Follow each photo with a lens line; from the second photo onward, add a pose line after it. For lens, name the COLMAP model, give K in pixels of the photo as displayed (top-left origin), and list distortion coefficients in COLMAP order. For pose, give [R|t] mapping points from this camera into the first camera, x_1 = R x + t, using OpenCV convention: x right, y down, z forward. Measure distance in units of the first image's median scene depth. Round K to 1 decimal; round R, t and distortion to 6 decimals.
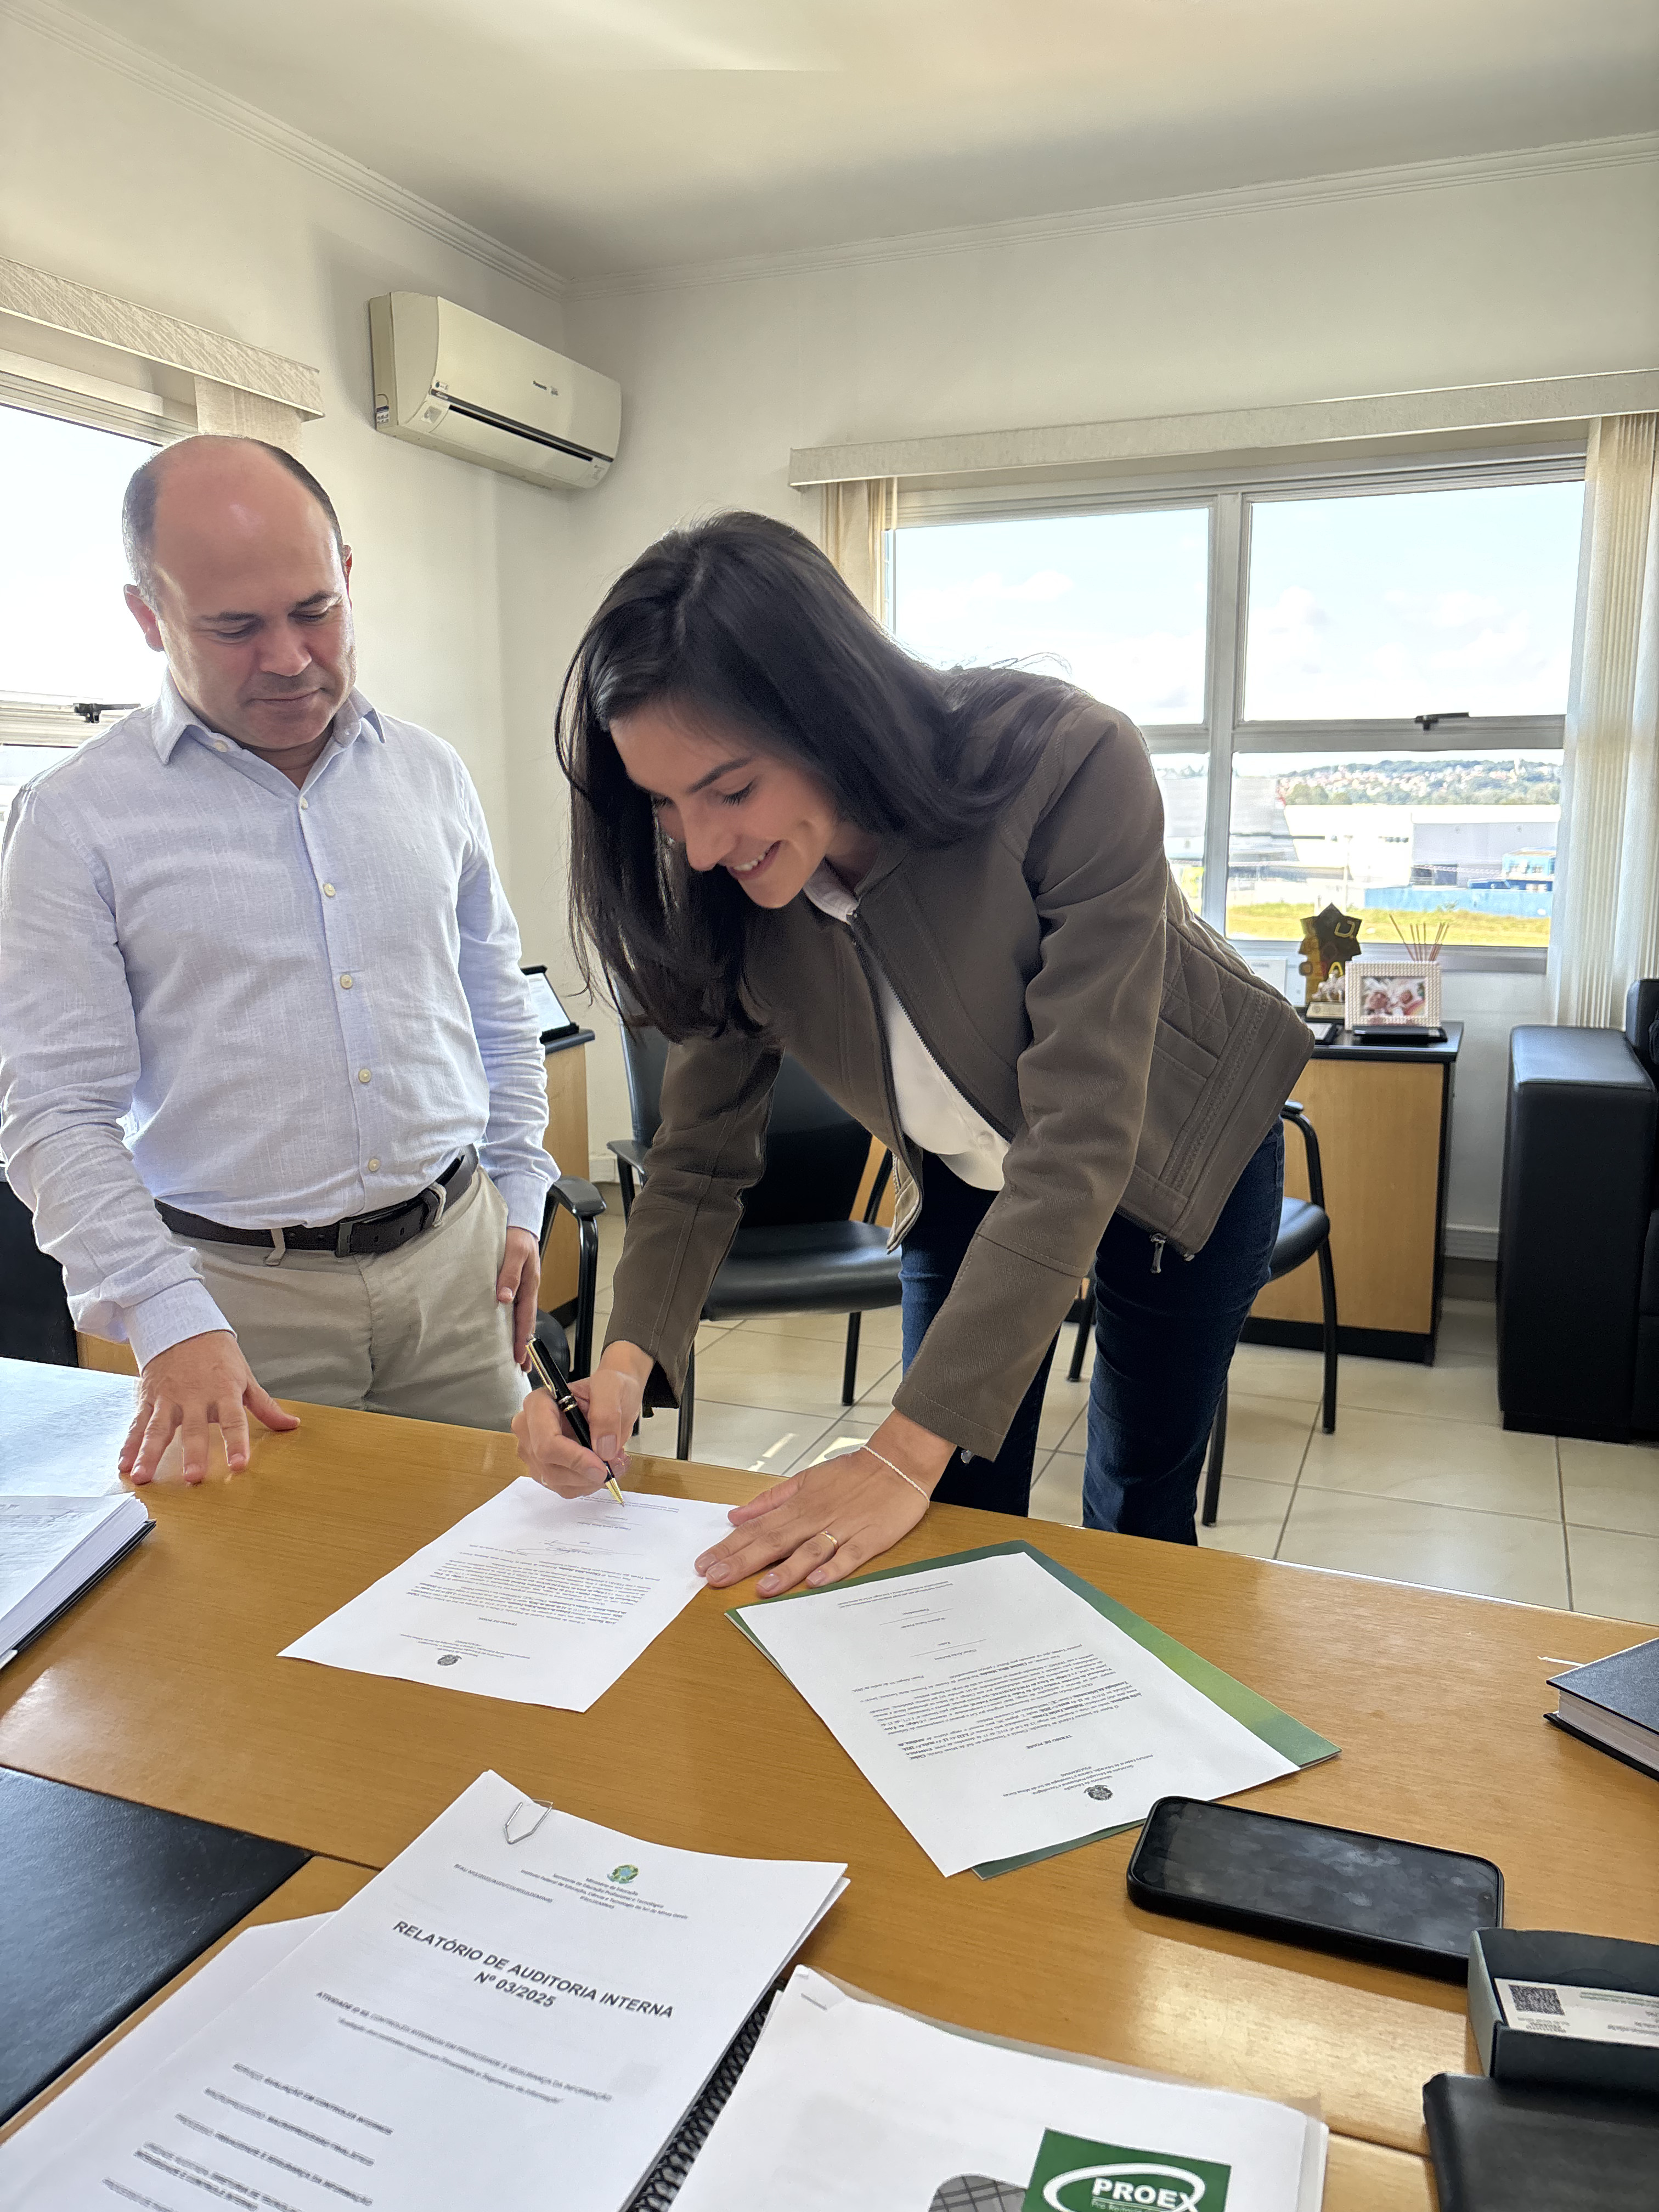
lens RADIAL K [[1691.6, 0, 827.2], [0, 1691.6, 1103.4], [0, 0, 1]] dist [0.004171, 0.029068]
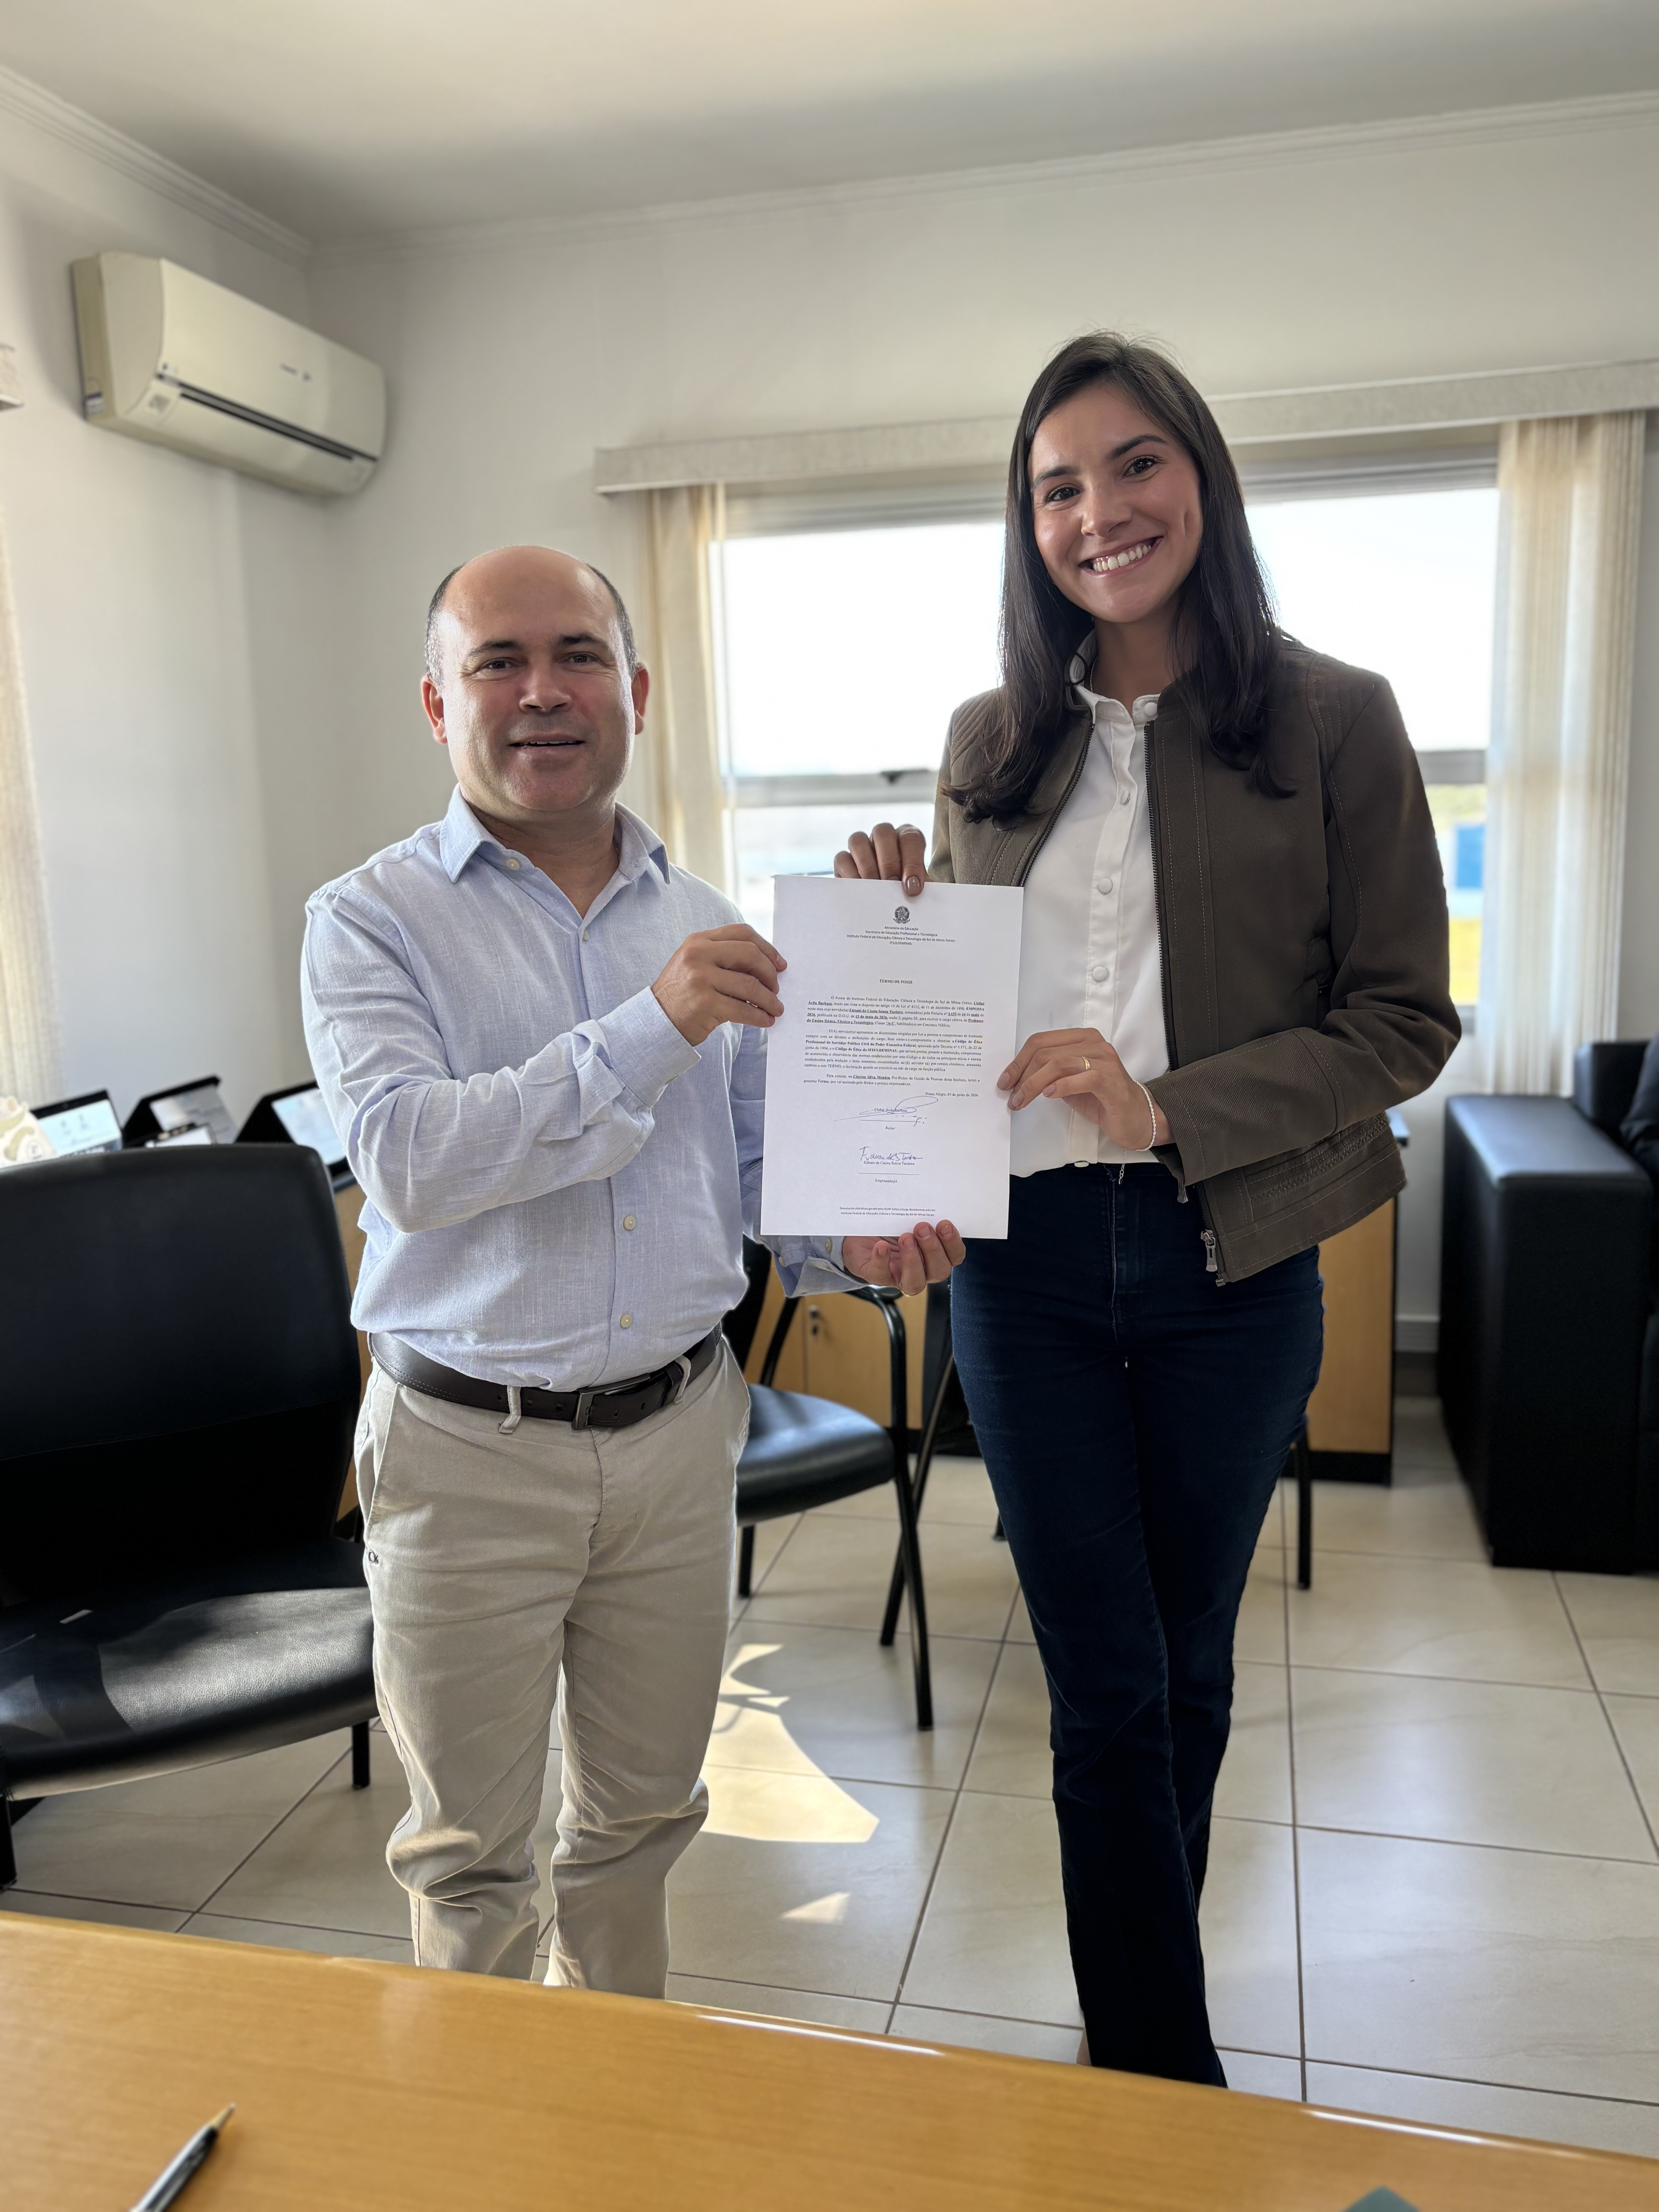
lens RADIAL K [[1787.4, 0, 833.7], [0, 1787.4, 1116.6], [0, 0, 1]] dist [0.020833, 0.003475]
pose [[0.988804, -0.047790, 0.141359, -0.208472], [0.048541, 0.998819, -0.001872, -0.195615], [-0.141103, 0.008713, 0.989957, 0.425074]]
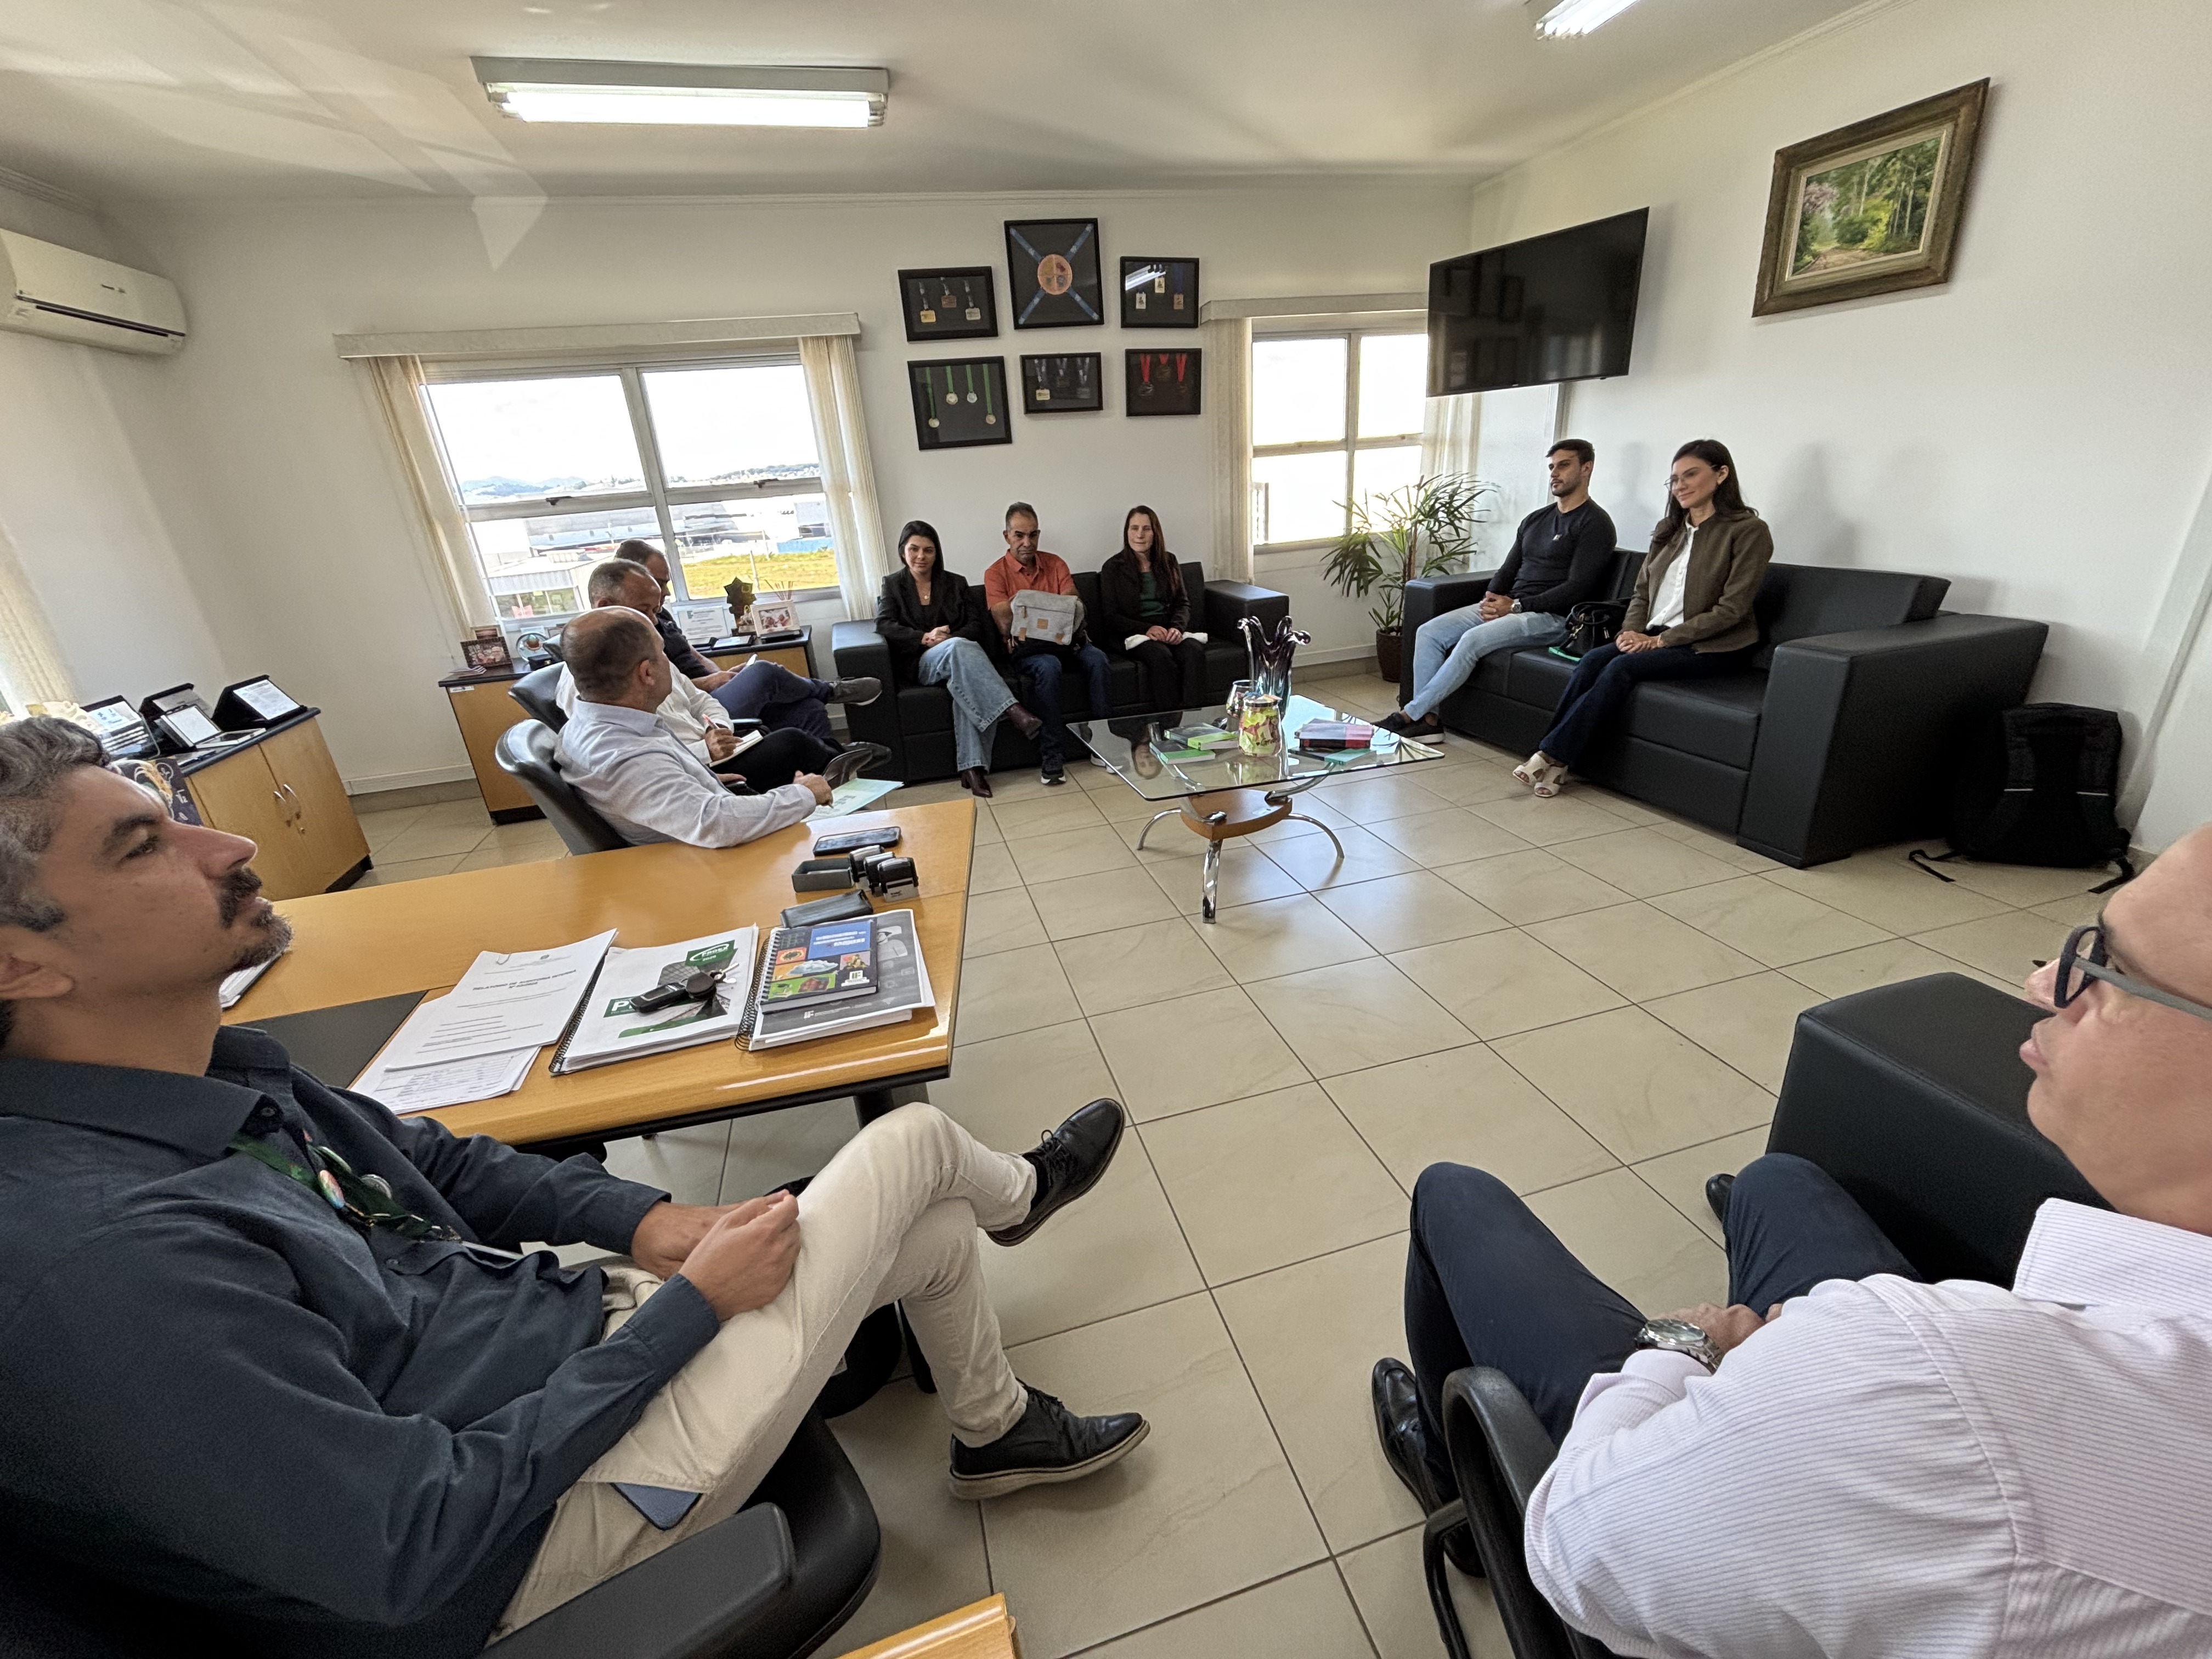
lens RADIAL K [[909.2, 0, 1099.3], [0, 909.2, 829.1], [0, 0, 1]] dist [0.001569, 0.001971]
pose [[0.803457, -0.270292, 0.530470, -0.105833], [0.170170, 0.958092, 0.230437, -0.009415], [-0.570524, -0.094877, 0.815782, -0.885284]]
